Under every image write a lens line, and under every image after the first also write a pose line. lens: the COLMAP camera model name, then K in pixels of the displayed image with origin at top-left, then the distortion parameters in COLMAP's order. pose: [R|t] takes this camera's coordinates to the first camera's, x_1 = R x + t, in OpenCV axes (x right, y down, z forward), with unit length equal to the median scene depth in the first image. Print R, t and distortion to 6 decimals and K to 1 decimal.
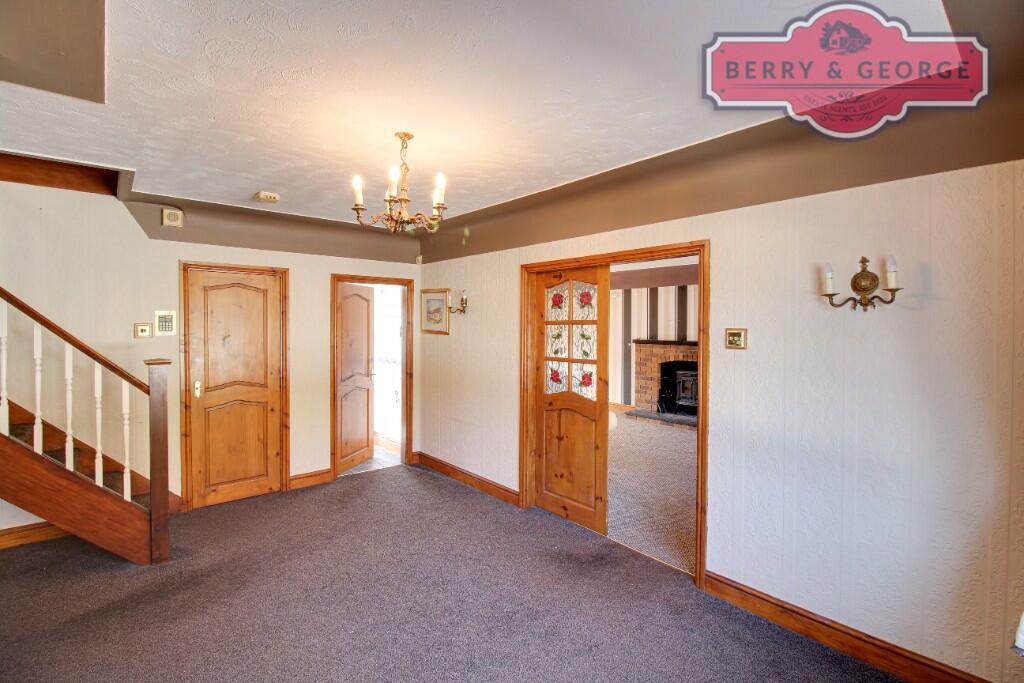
lens RADIAL K [[483.8, 0, 510.7], [0, 483.8, 332.5], [0, 0, 1]] dist [-0.004347, -0.000206]
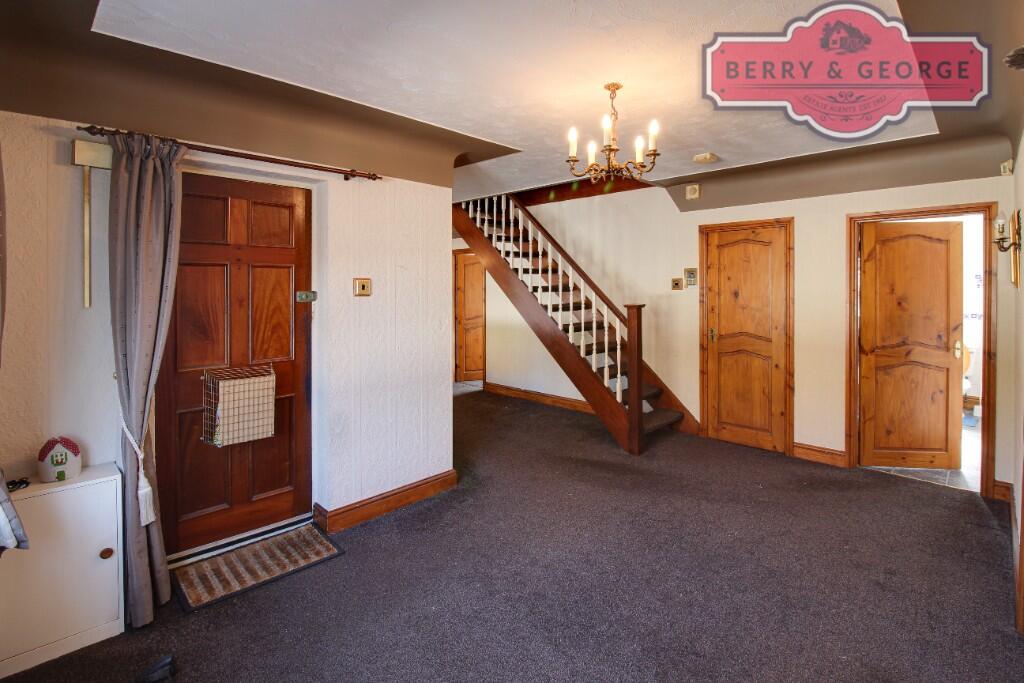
lens RADIAL K [[483.8, 0, 499.8], [0, 483.8, 294.7], [0, 0, 1]] dist [-0.004347, -0.000206]
pose [[0.071724, 0.014045, -0.997326, 0.450198], [-0.014495, 0.999810, 0.013038, 0.013379], [0.997319, 0.013521, 0.071914, 0.396890]]
